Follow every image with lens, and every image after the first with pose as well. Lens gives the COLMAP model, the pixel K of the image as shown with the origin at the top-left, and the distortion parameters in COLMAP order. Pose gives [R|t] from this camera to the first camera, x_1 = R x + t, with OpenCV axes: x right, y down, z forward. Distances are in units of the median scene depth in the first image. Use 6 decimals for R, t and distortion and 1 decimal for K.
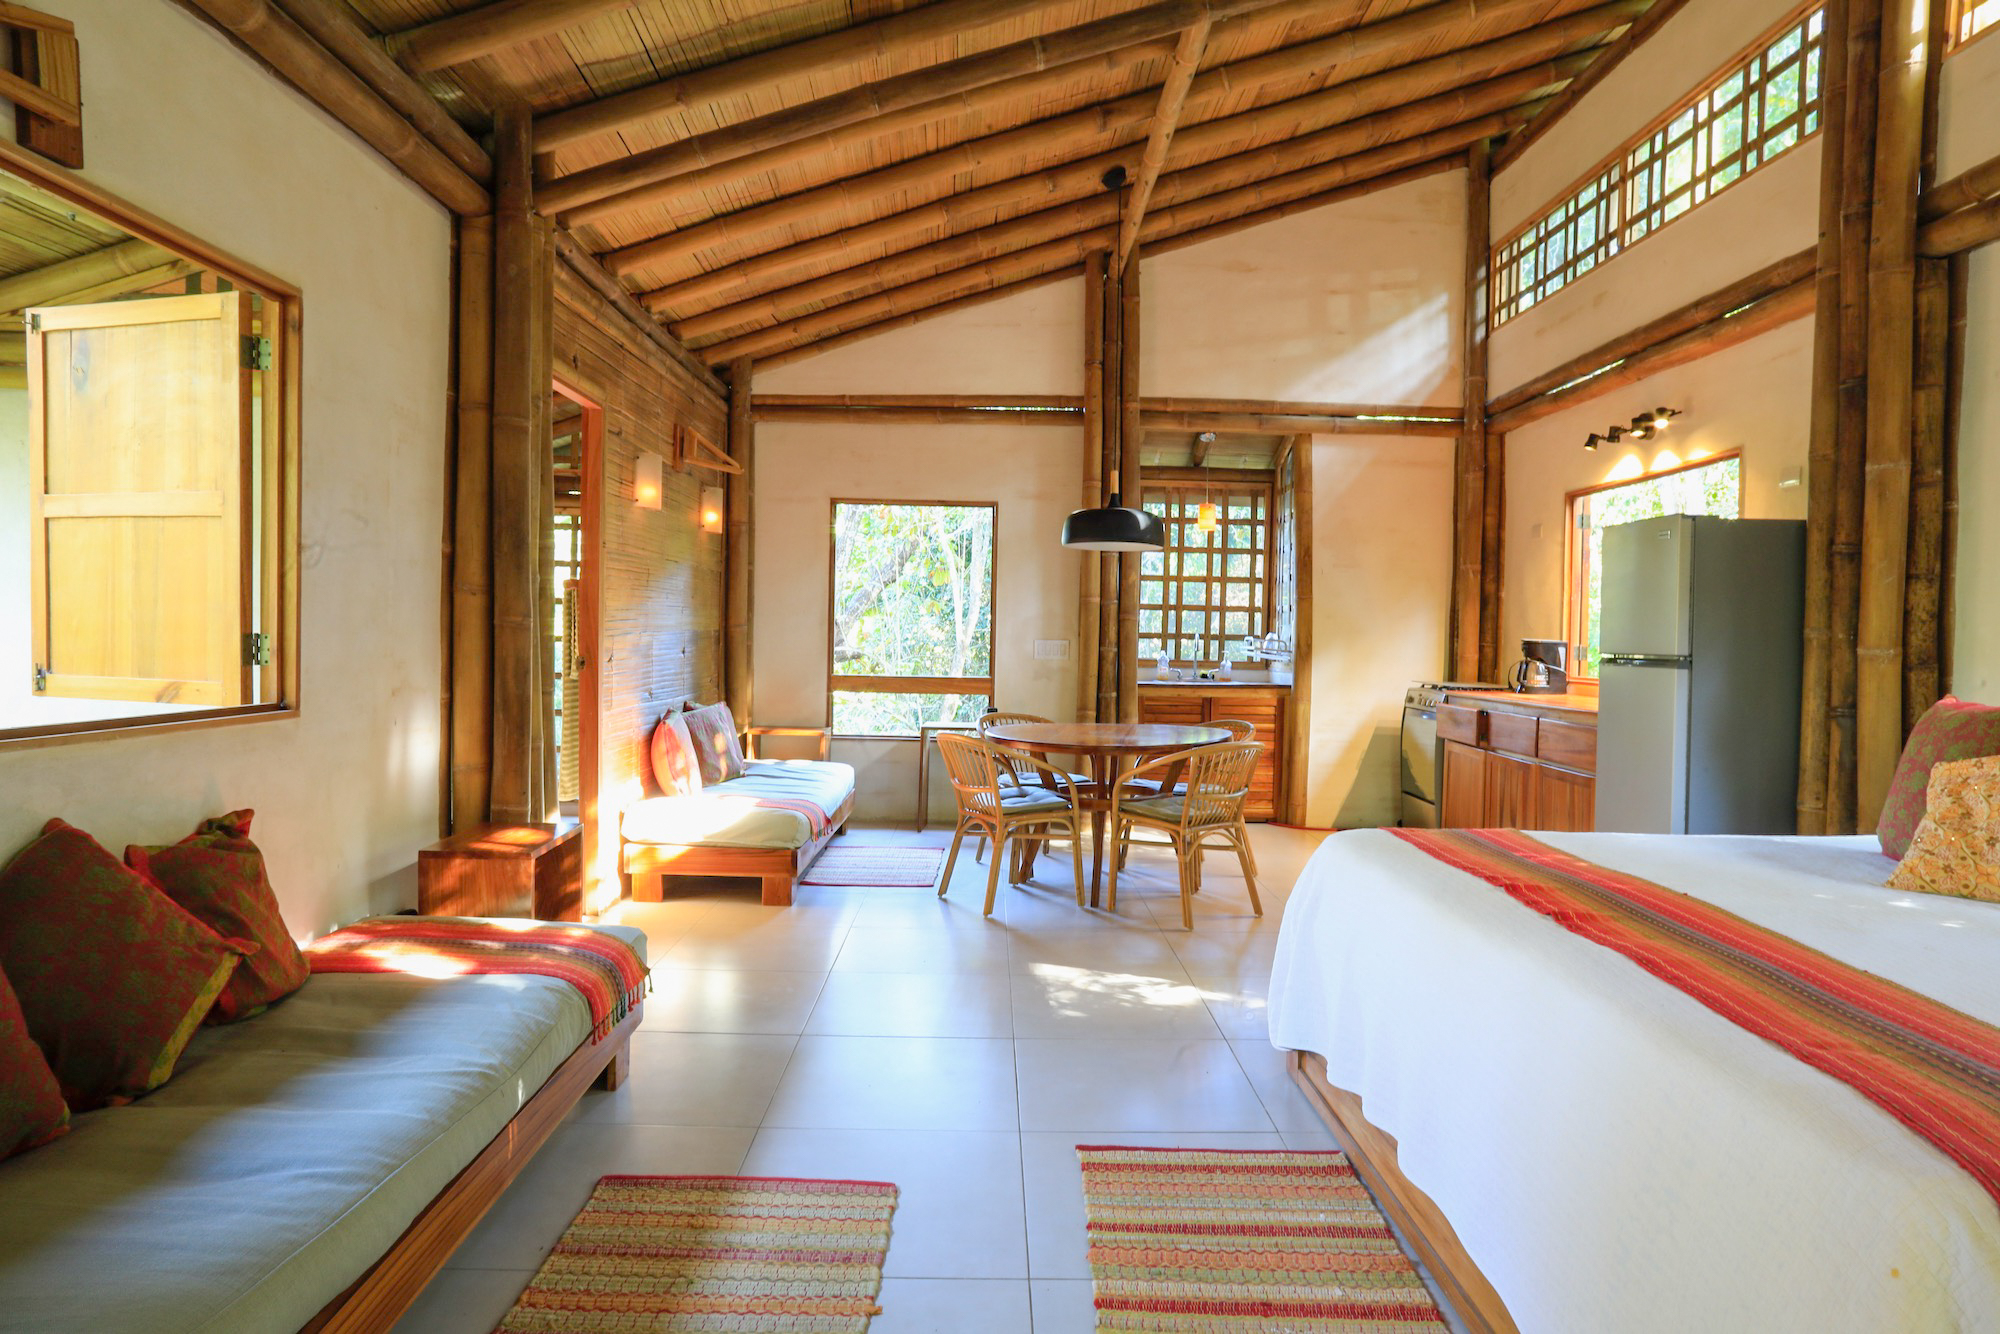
lens RADIAL K [[1142.5, 0, 1000.0], [0, 1142.5, 667.0], [0, 0, 1]] dist [-0.088716, 0.051228]
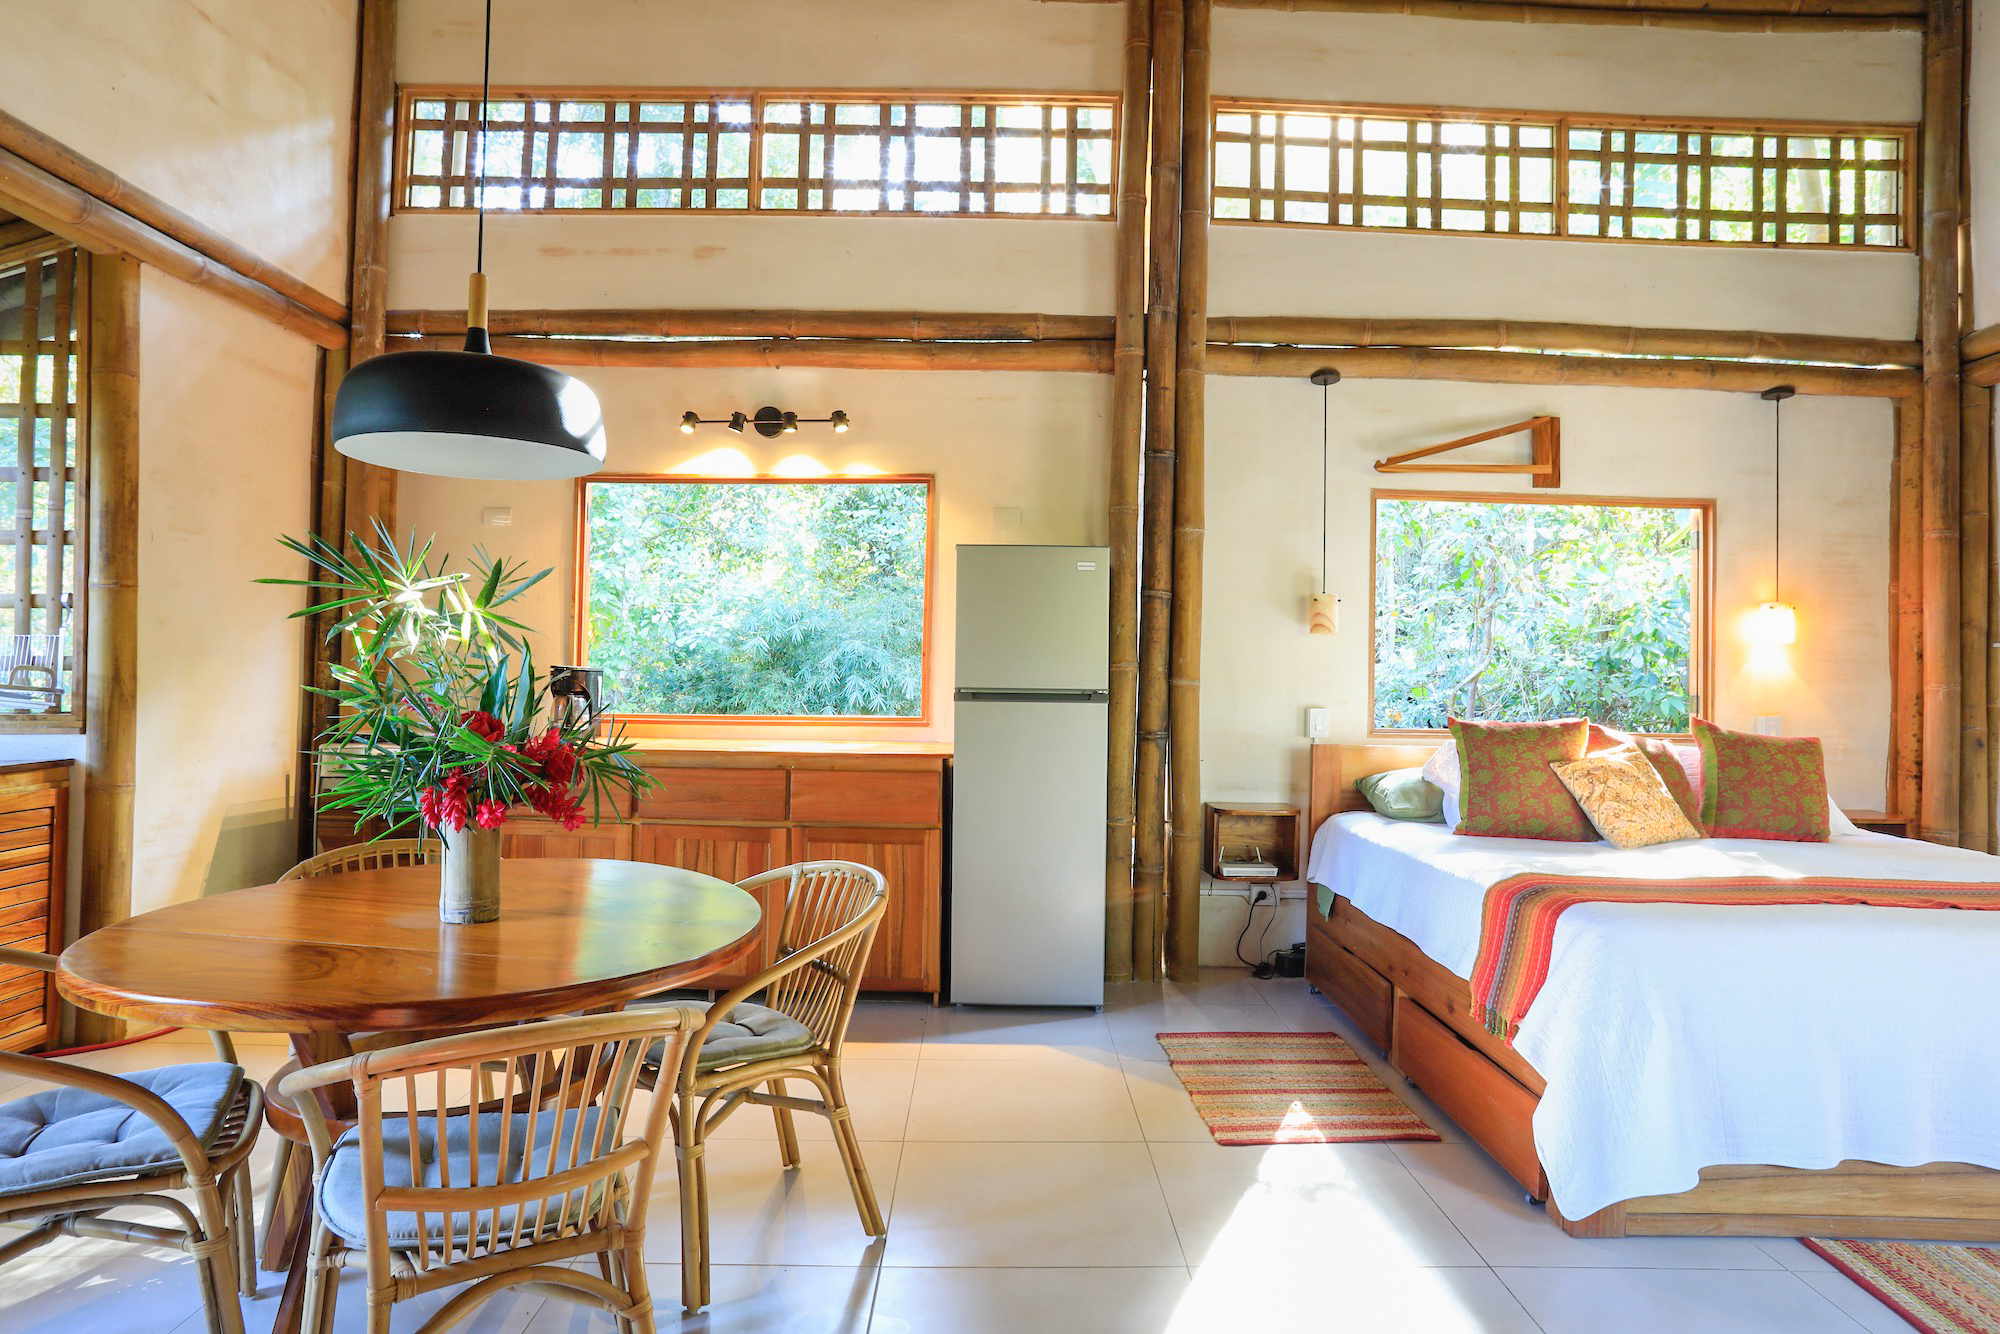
lens RADIAL K [[1132.1, 0, 1015.6], [0, 1132.1, 660.6], [0, 0, 1]] dist [-0.074984, 0.046468]
pose [[-0.004765, -0.006818, 0.999965, -0.266131], [0.013562, 0.999884, 0.006882, -0.029547], [-0.999897, 0.013595, -0.004672, 0.720260]]
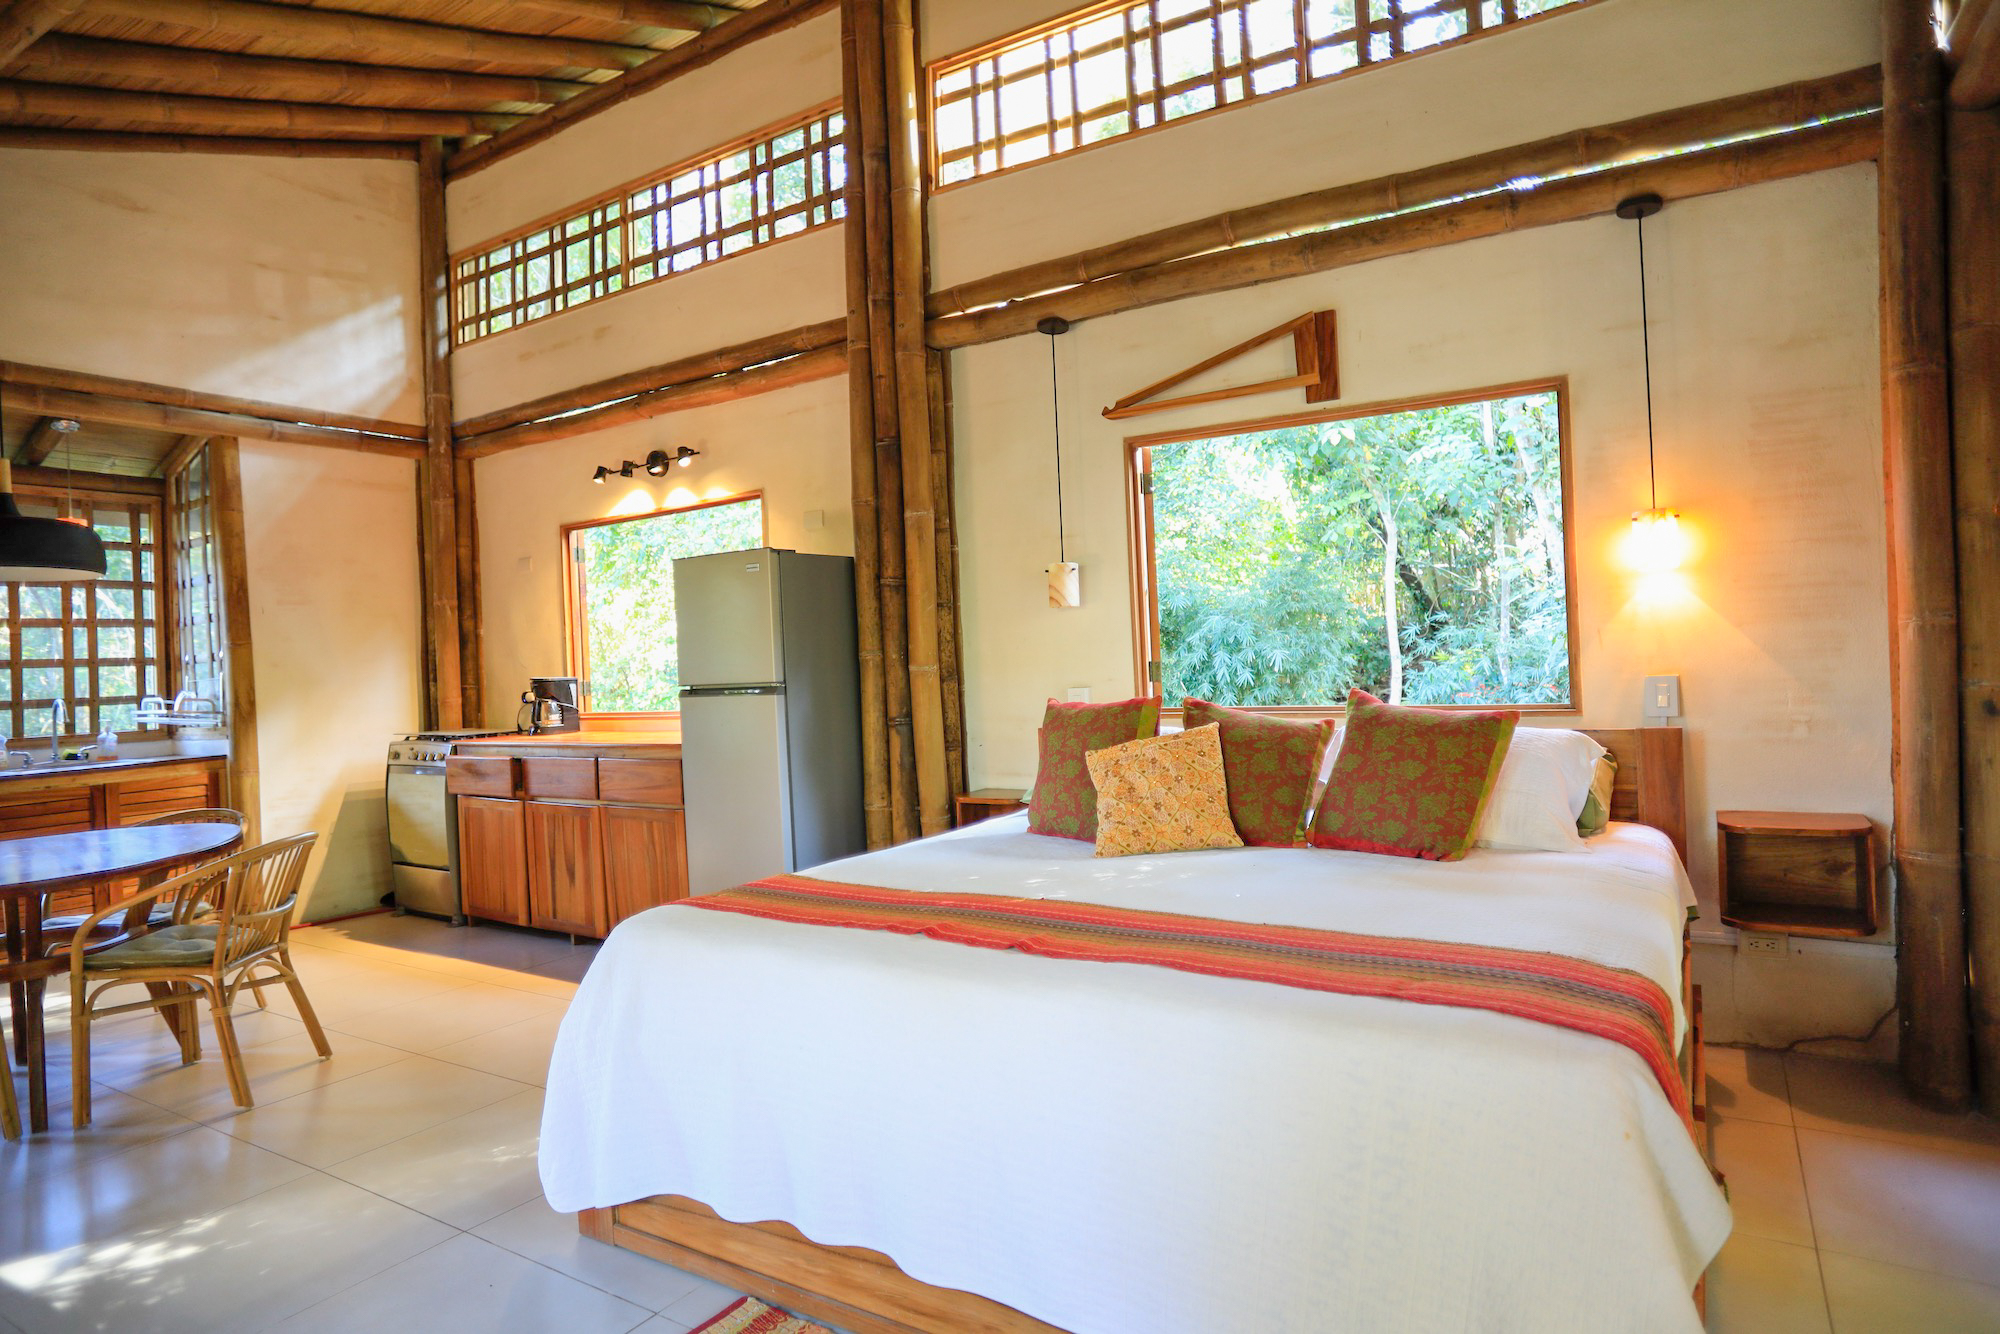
lens RADIAL K [[1132.1, 0, 1015.6], [0, 1132.1, 660.6], [0, 0, 1]] dist [-0.074984, 0.046468]
pose [[0.532800, -0.045401, 0.845022, -0.113388], [0.078233, 0.996926, 0.004235, -0.011562], [-0.842617, 0.063852, 0.534714, 0.156550]]
